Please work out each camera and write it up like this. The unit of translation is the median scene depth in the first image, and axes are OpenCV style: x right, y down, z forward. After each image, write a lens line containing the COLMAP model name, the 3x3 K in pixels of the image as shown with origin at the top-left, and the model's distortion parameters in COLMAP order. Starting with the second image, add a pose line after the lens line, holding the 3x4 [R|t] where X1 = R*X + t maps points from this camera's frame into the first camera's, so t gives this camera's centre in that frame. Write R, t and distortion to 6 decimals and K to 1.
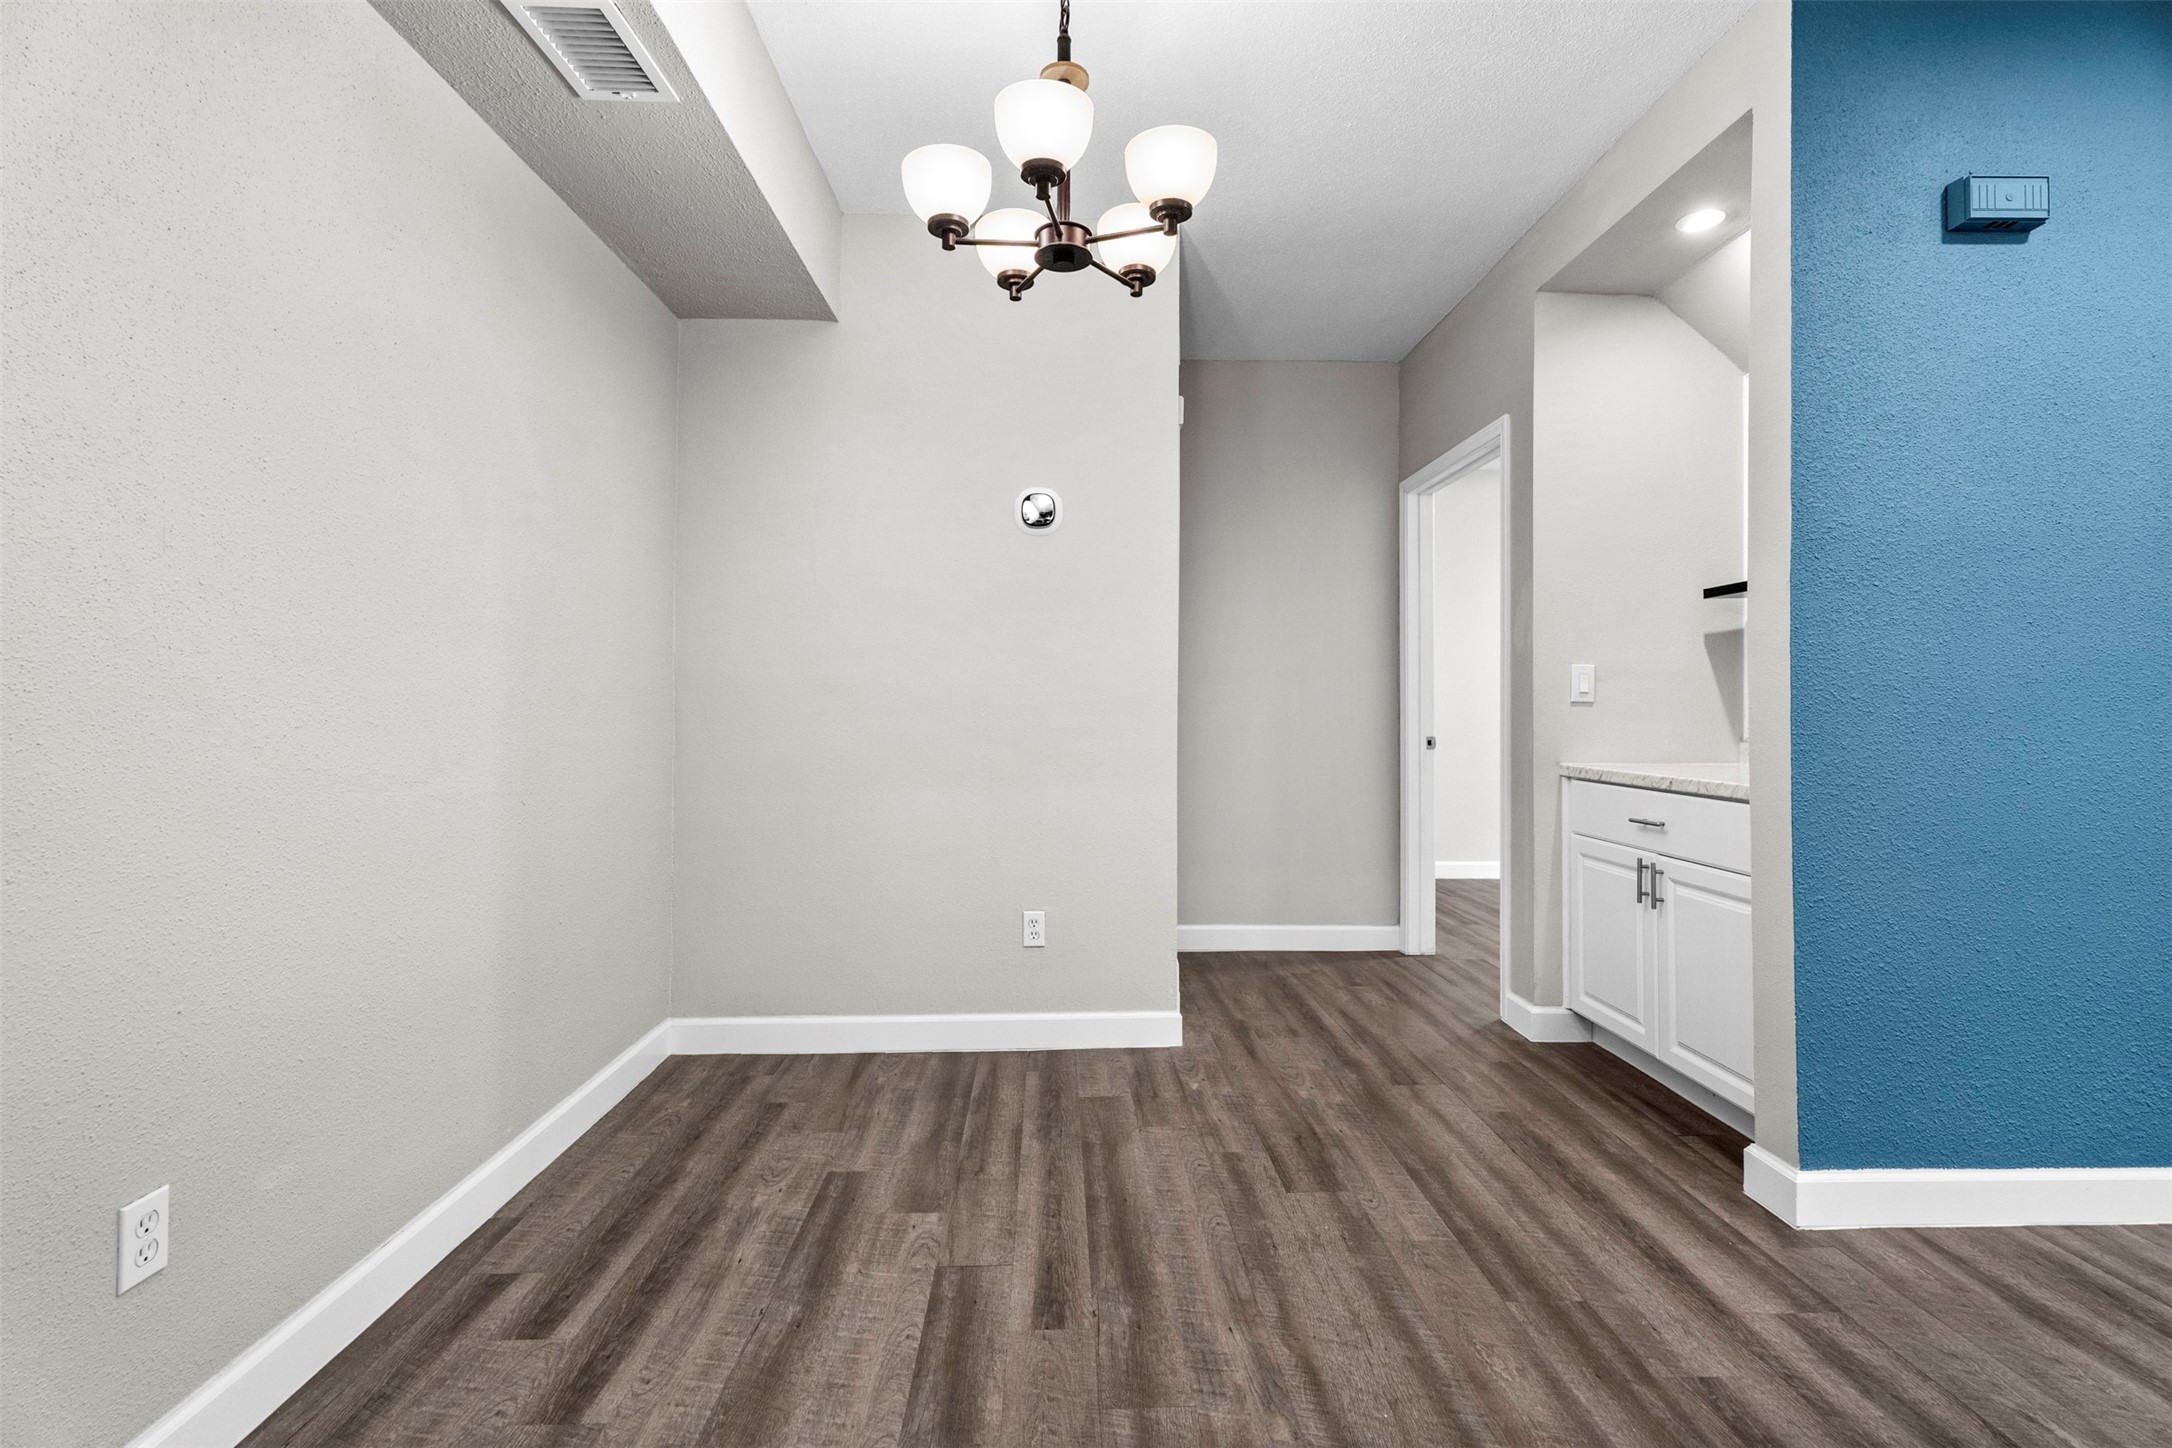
lens RADIAL K [[985.0, 0, 1092.9], [0, 985.0, 688.0], [0, 0, 1]] dist [-0.001032, -0.000193]
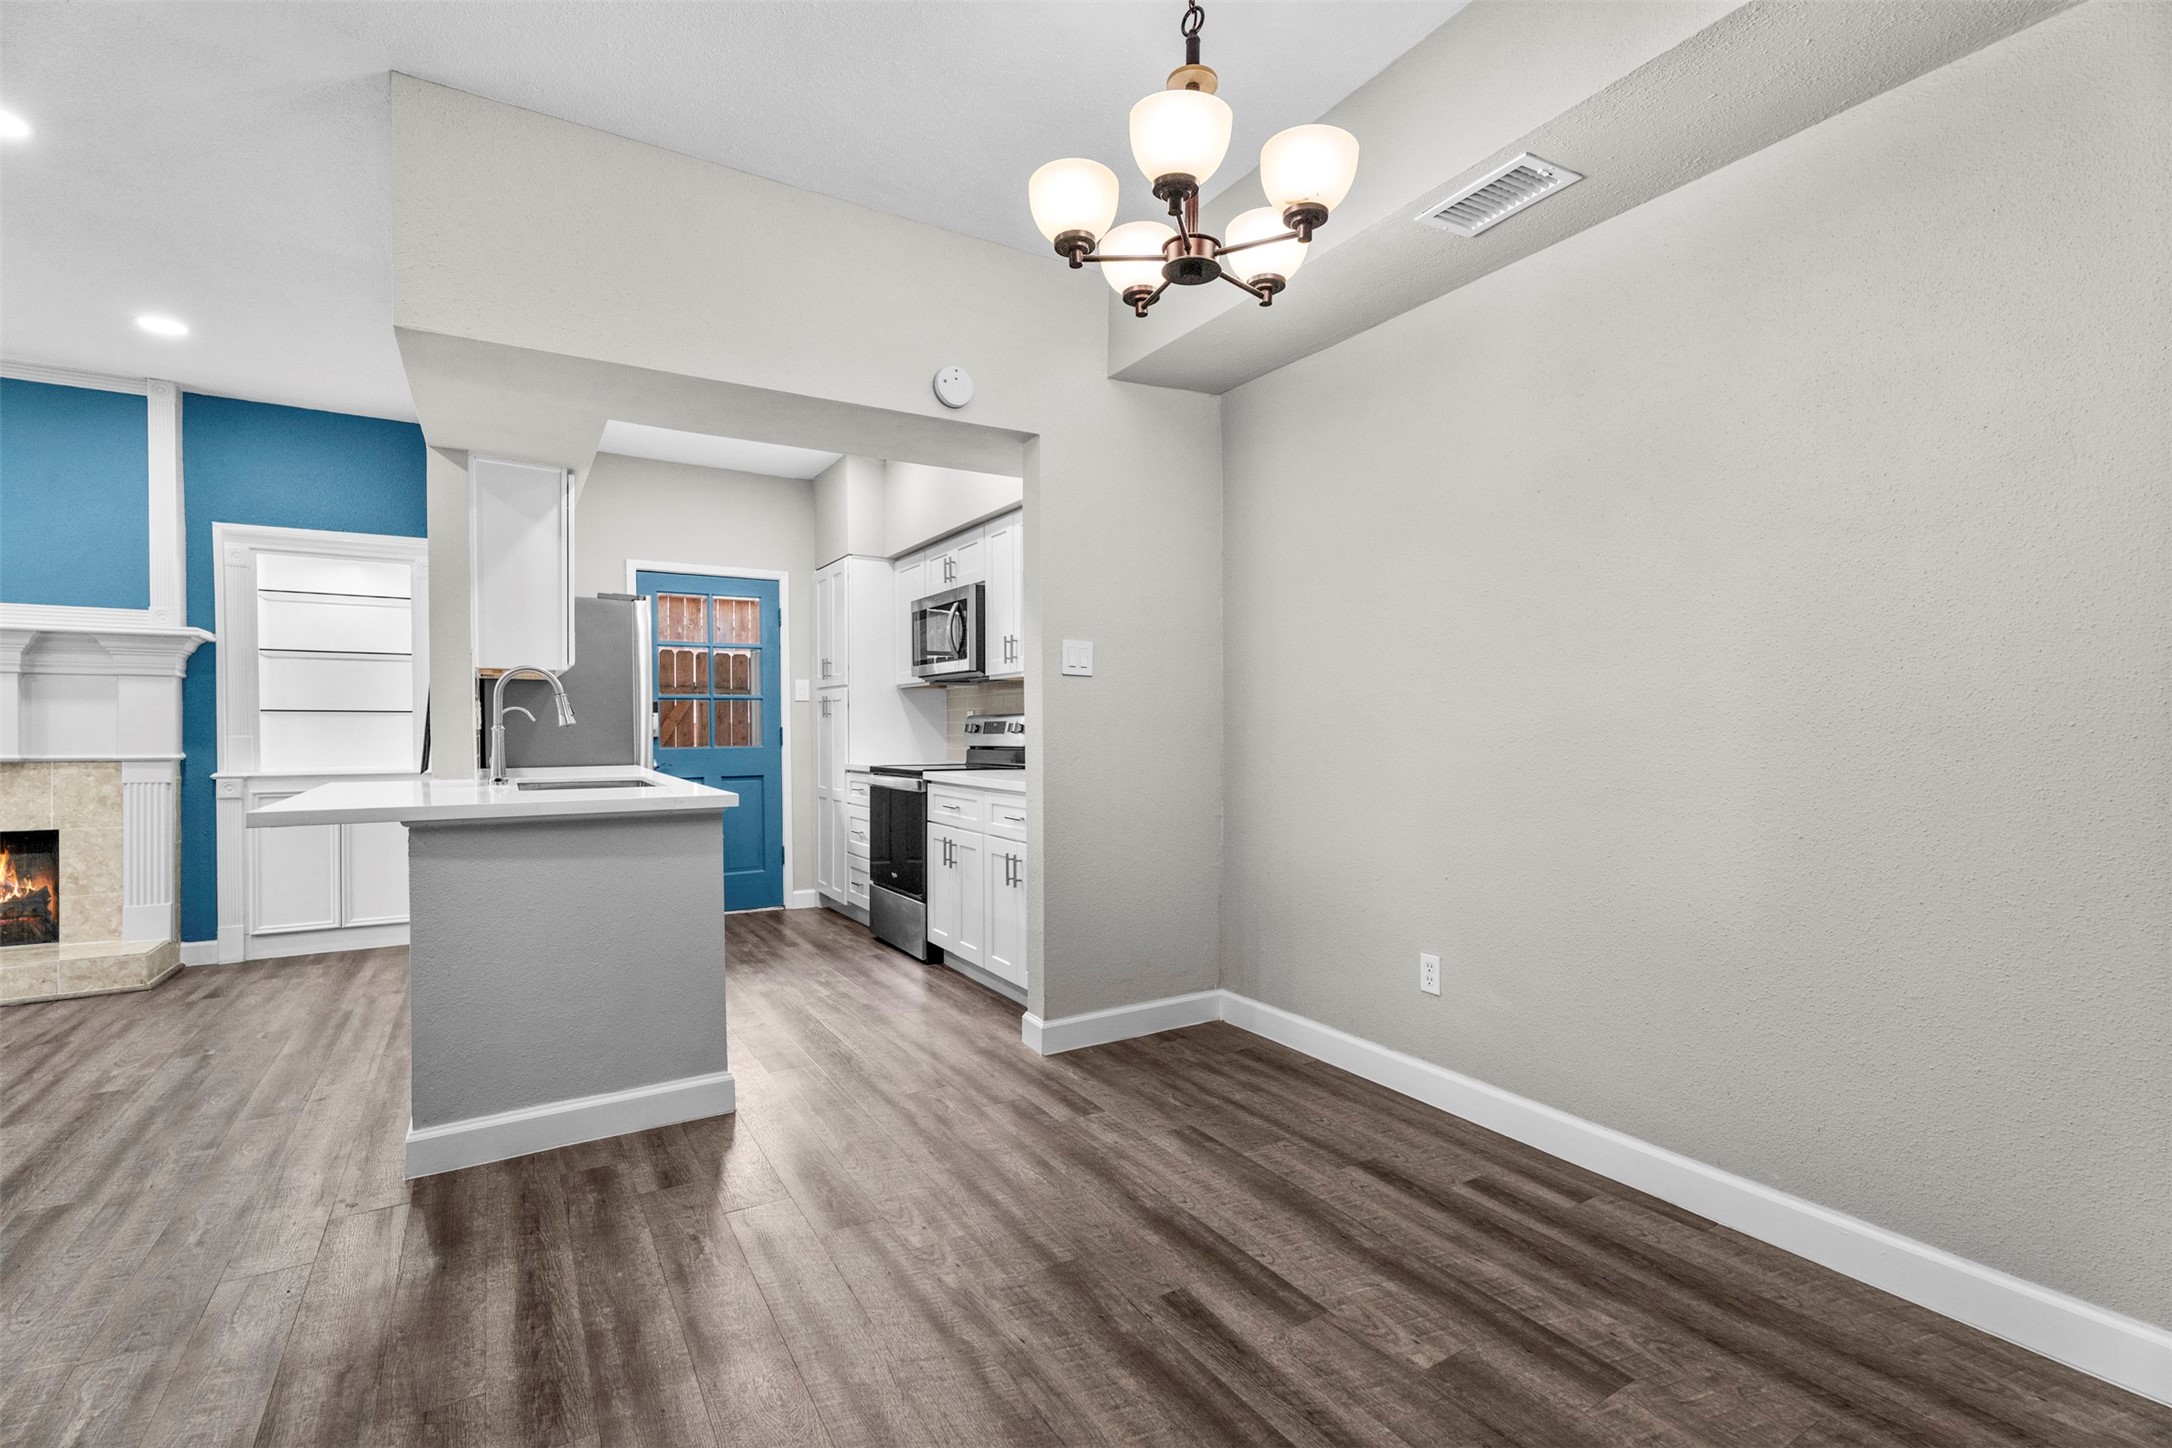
lens RADIAL K [[973.1, 0, 1089.5], [0, 973.1, 738.8], [0, 0, 1]] dist [0.004282, -0.001917]
pose [[-0.872187, 0.006135, -0.489135, 0.452653], [0.009498, 0.999945, -0.004394, 0.023324], [0.489081, -0.008478, -0.872197, 1.523820]]
